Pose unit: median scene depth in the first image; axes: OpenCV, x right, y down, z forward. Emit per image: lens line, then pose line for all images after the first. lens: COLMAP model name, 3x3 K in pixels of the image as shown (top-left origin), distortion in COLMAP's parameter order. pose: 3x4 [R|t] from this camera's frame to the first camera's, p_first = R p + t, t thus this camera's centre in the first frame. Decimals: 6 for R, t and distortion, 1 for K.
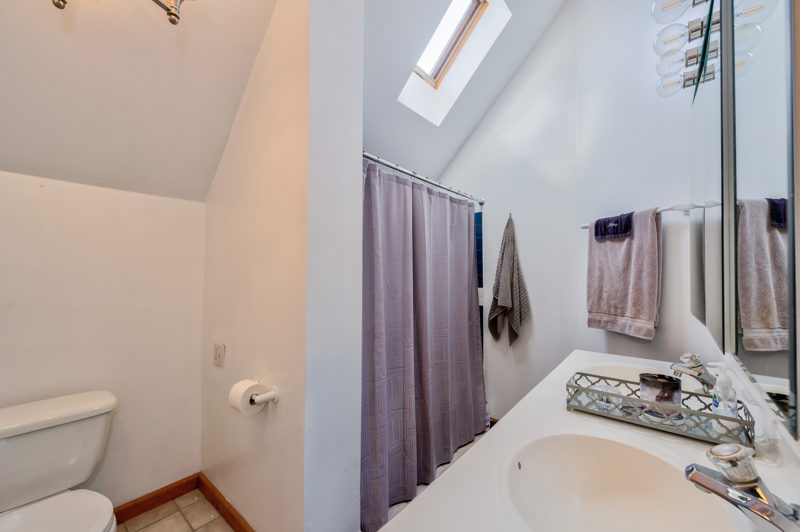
lens RADIAL K [[311.3, 0, 399.3], [0, 311.3, 271.5], [0, 0, 1]] dist [0.001756, 0.000135]
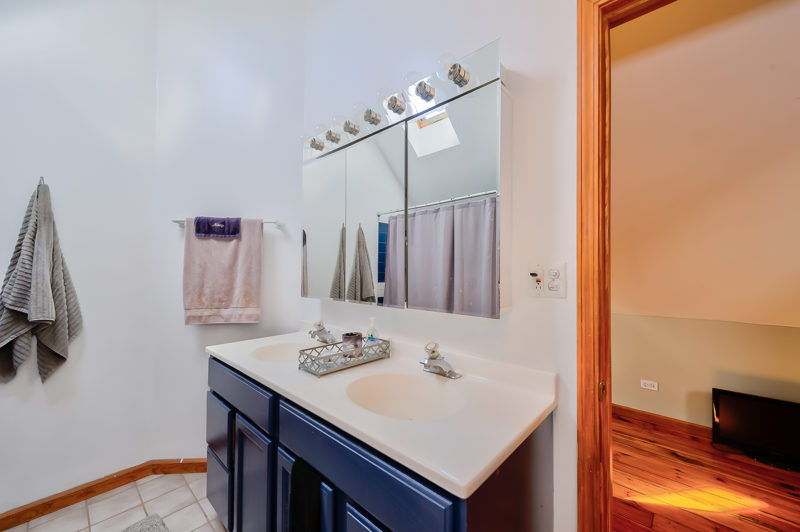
lens RADIAL K [[311.3, 0, 399.3], [0, 311.3, 265.9], [0, 0, 1]] dist [0.001756, 0.000135]
pose [[0.049249, 0.015953, 0.998659, -0.364119], [-0.008425, 0.999843, -0.015556, 0.003087], [-0.998751, -0.007648, 0.049375, 0.314120]]
